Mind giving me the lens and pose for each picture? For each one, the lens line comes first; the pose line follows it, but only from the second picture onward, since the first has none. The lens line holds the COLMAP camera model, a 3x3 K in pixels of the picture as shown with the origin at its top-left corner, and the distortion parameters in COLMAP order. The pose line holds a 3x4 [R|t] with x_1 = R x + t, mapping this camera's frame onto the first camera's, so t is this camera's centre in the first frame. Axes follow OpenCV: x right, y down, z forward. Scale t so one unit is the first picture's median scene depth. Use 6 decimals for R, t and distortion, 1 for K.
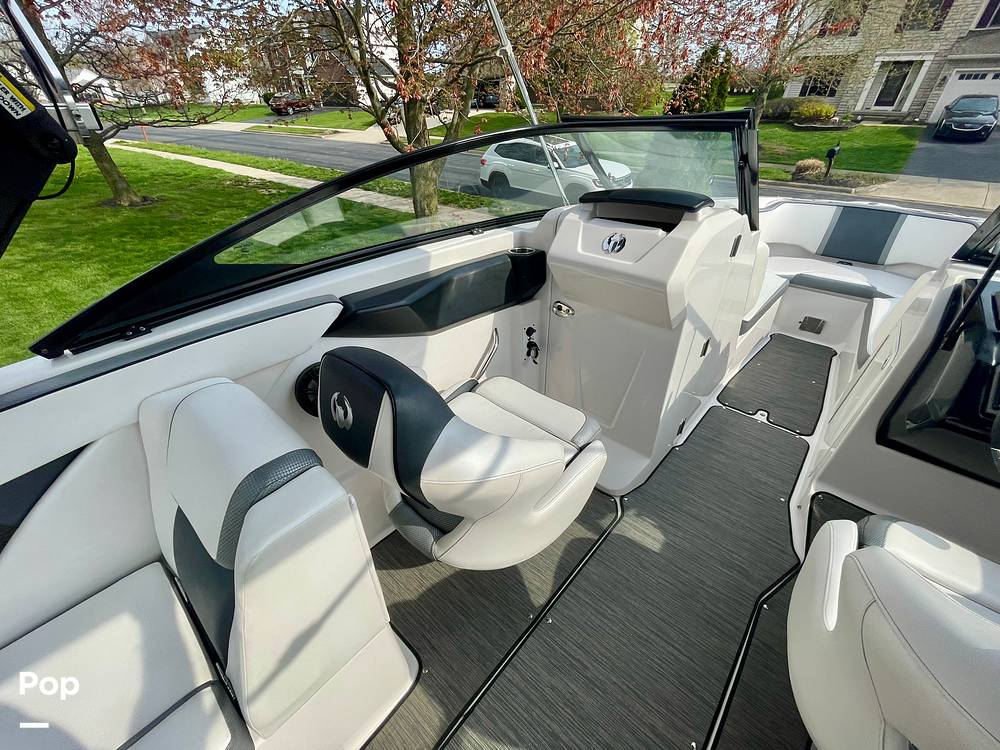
lens RADIAL K [[400.0, 0, 496.6], [0, 400.0, 384.8], [0, 0, 1]] dist [0.000718, -0.001646]
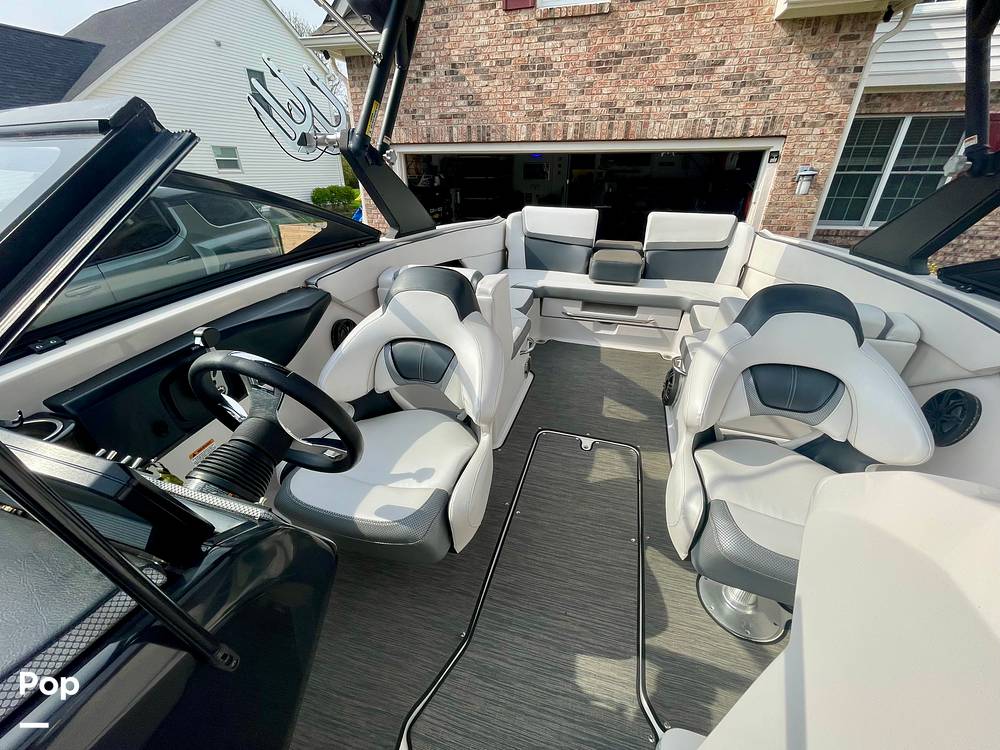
lens RADIAL K [[400.0, 0, 497.0], [0, 400.0, 376.8], [0, 0, 1]] dist [0.000718, -0.001646]
pose [[-0.904174, 0.207864, -0.373178, 0.721164], [-0.246415, 0.459797, 0.853151, -0.478956], [0.348925, 0.863354, -0.364516, 0.738847]]
